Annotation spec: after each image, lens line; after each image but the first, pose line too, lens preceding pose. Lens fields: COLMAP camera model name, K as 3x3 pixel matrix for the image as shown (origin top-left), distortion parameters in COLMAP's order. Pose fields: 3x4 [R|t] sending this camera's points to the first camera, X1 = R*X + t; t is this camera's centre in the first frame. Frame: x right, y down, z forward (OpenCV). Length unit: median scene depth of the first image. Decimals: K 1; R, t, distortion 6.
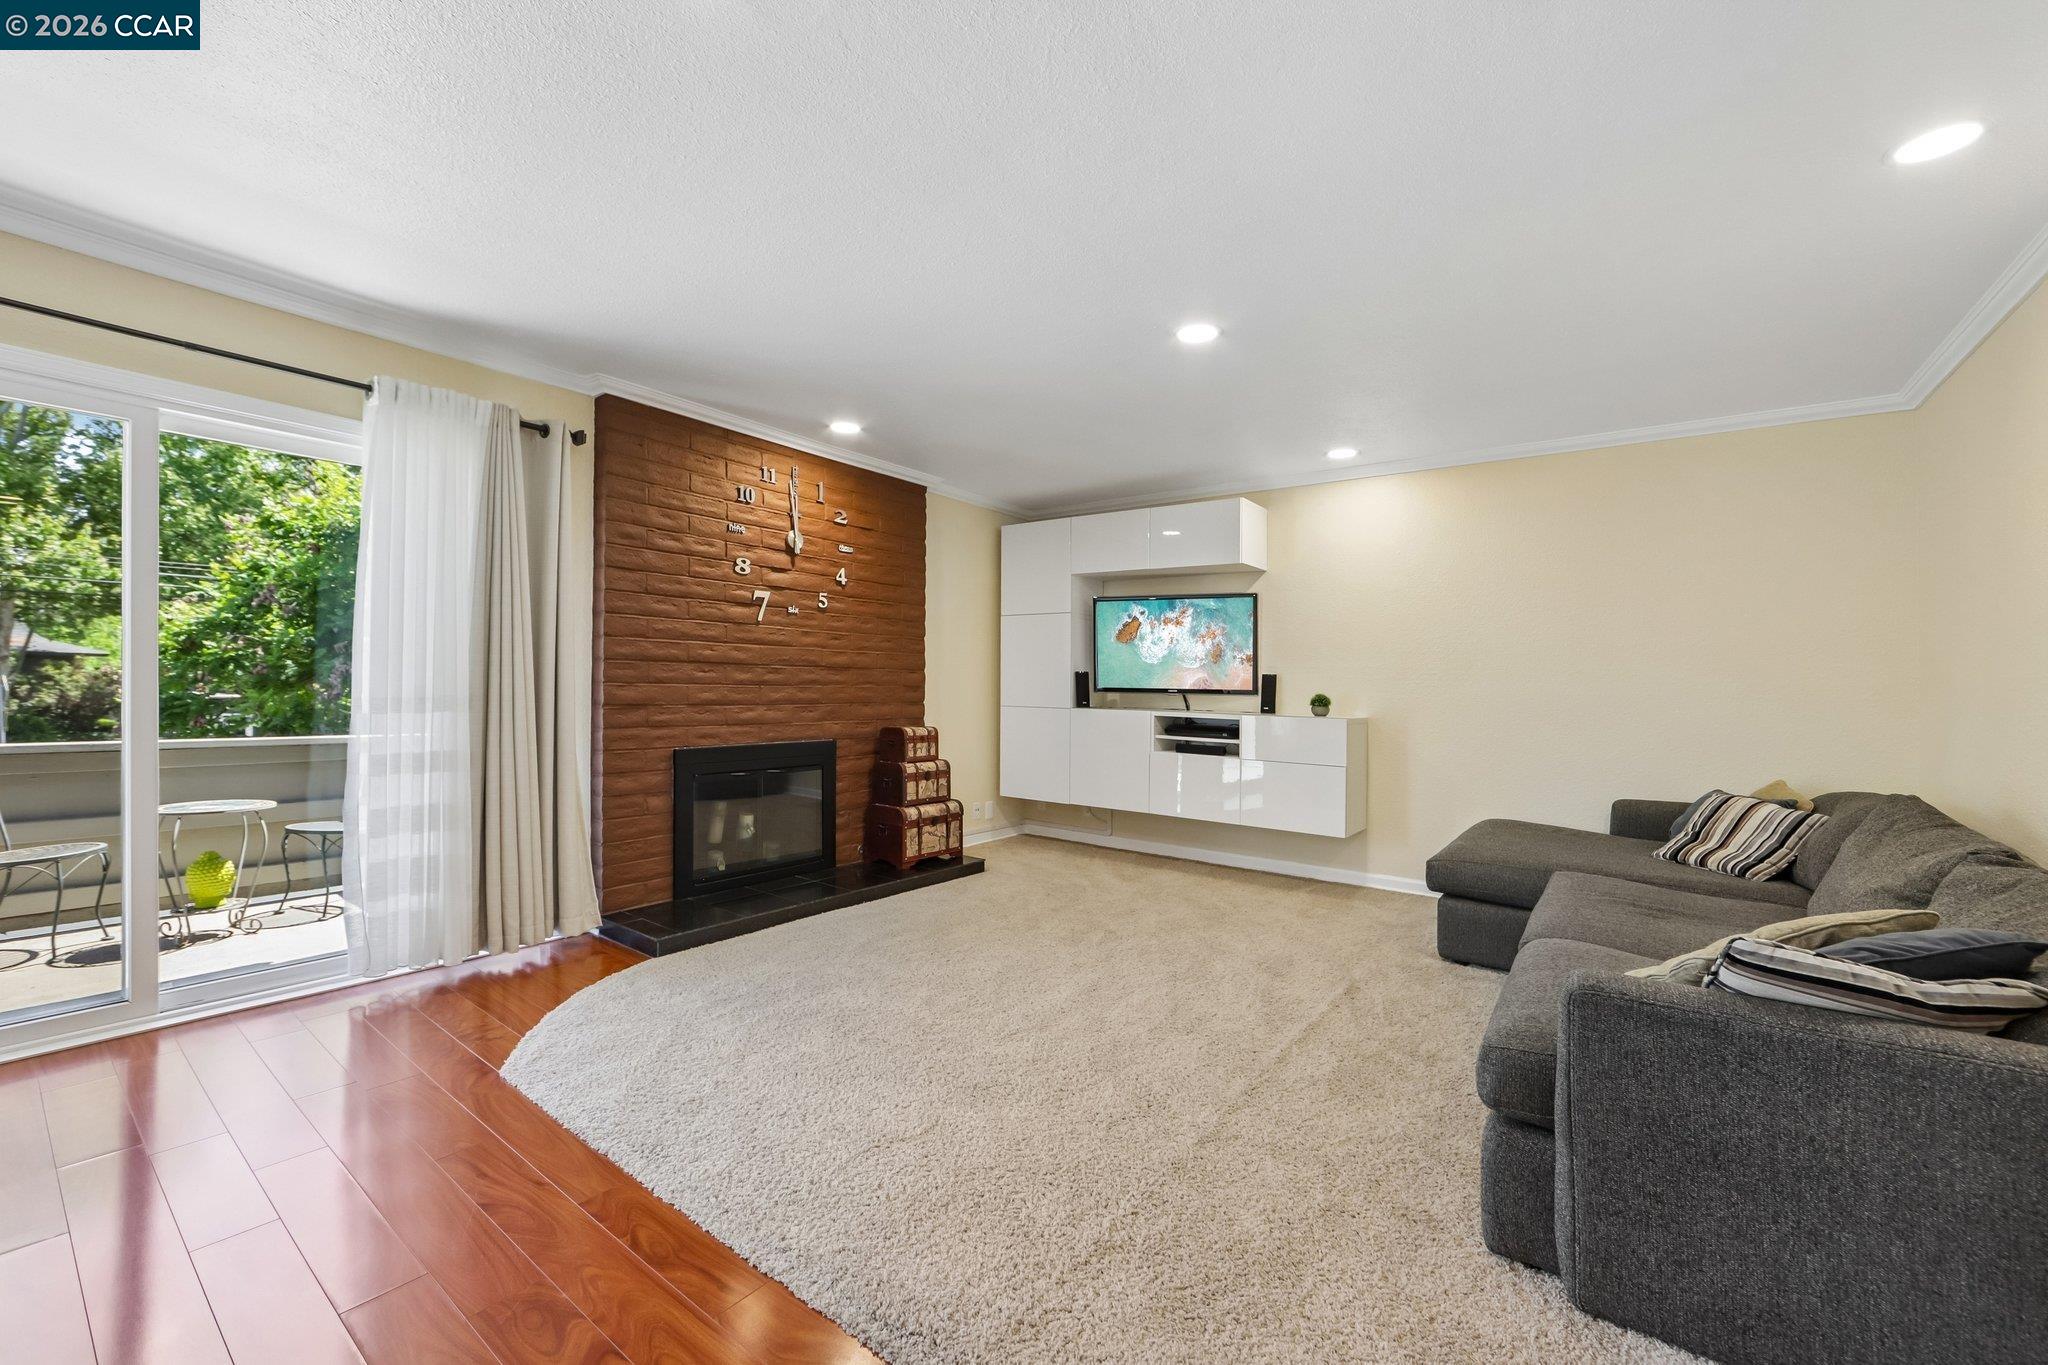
lens RADIAL K [[823.5, 0, 1035.3], [0, 823.5, 687.8], [0, 0, 1]] dist [-0.013396, 0.002546]
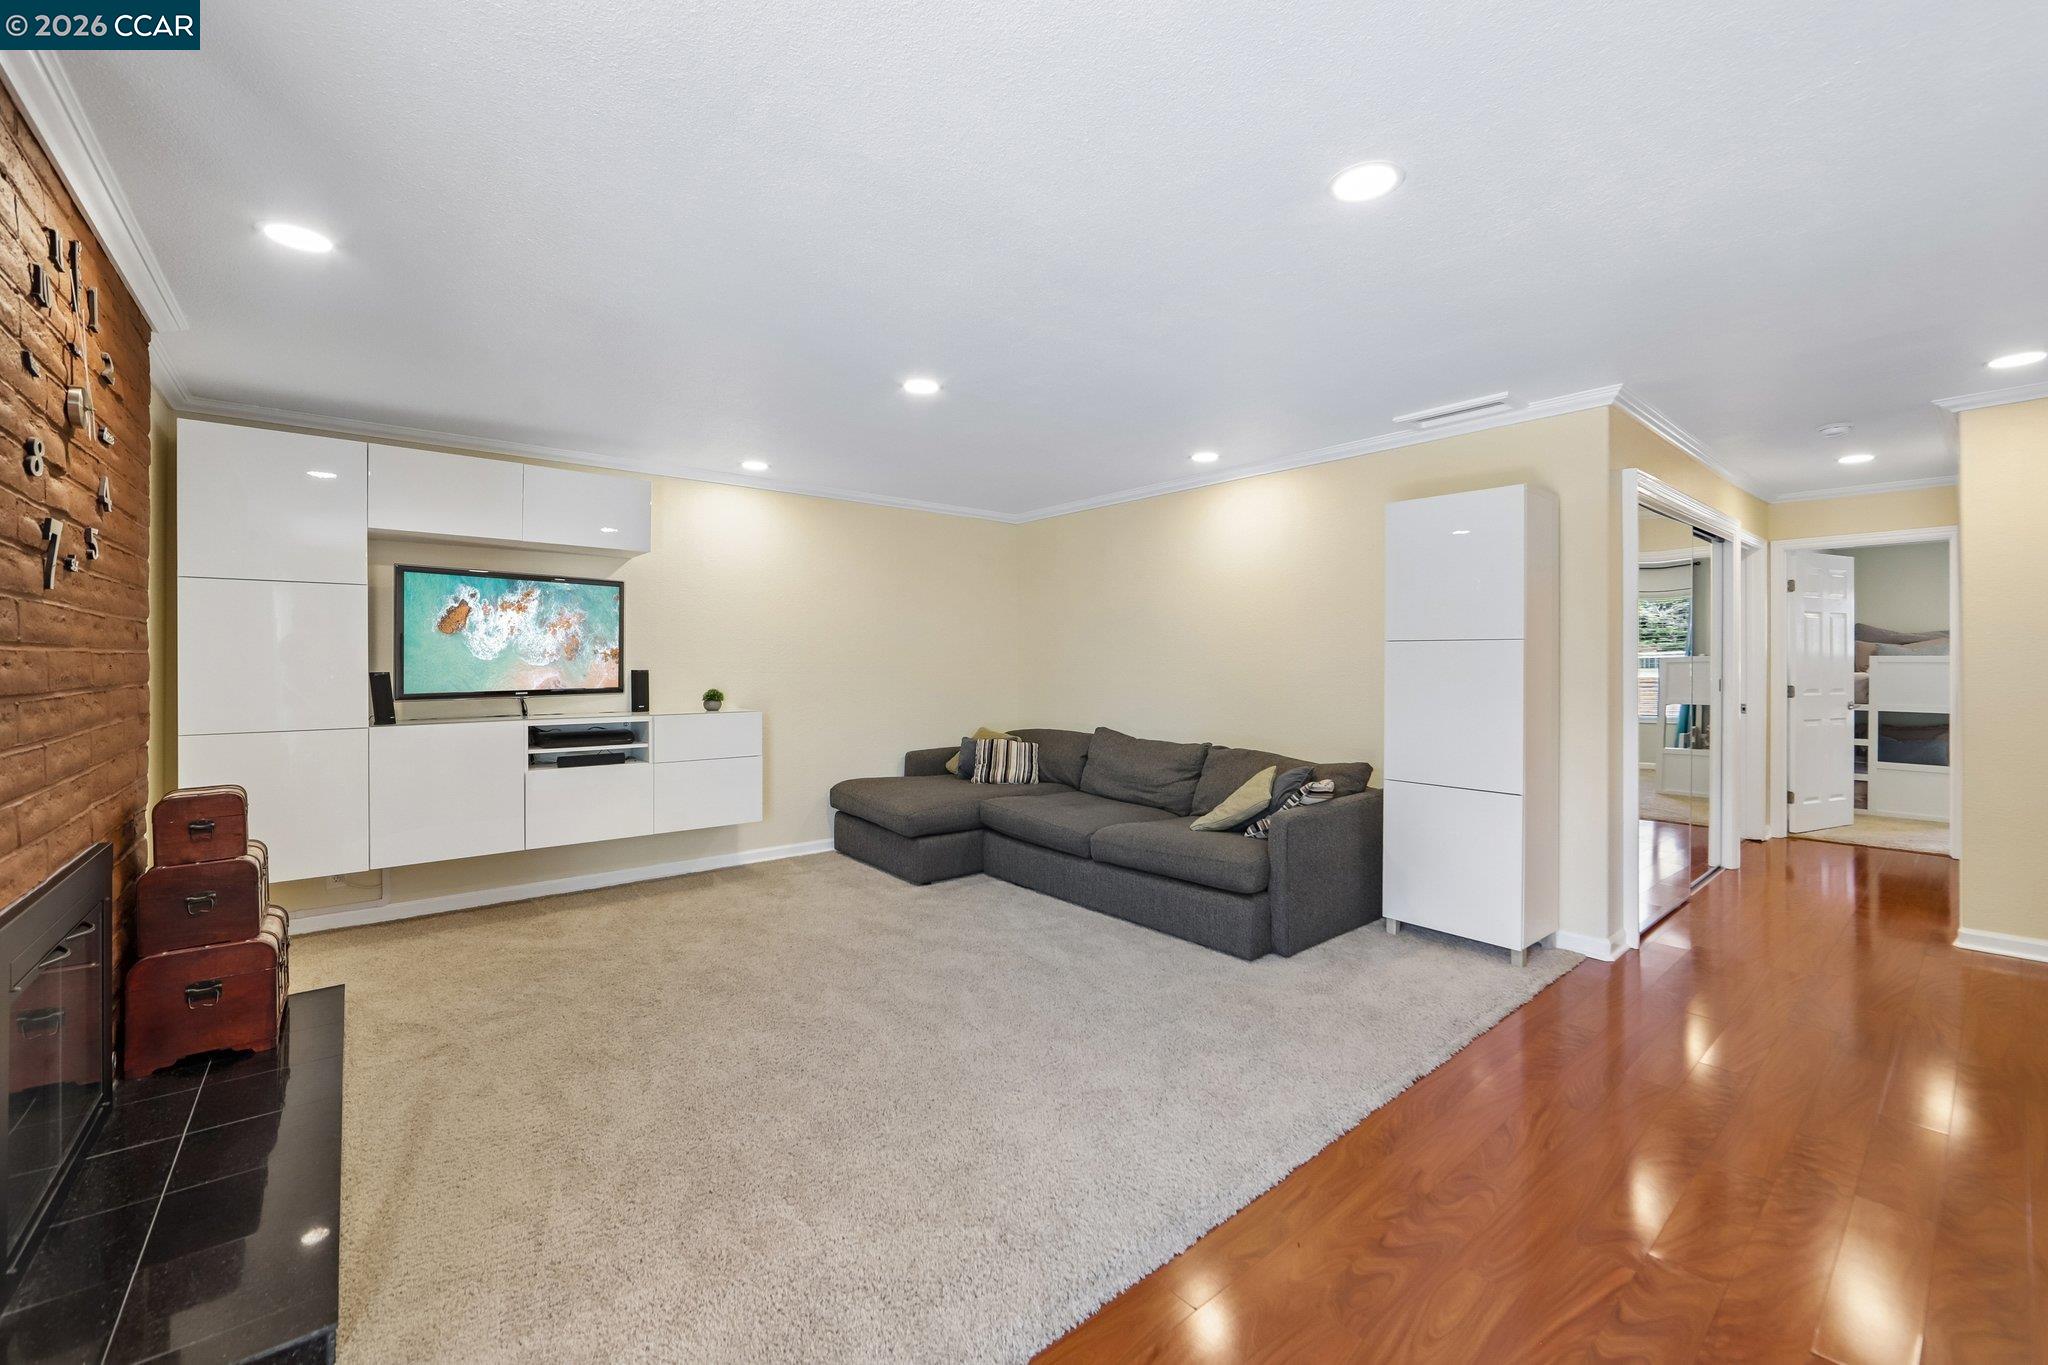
lens RADIAL K [[823.5, 0, 1042.7], [0, 823.5, 664.1], [0, 0, 1]] dist [-0.013396, 0.002546]
pose [[0.223629, -0.023535, 0.974390, -0.614033], [0.008804, 0.999716, 0.022126, -0.047126], [-0.974635, 0.003631, 0.223773, 0.401756]]
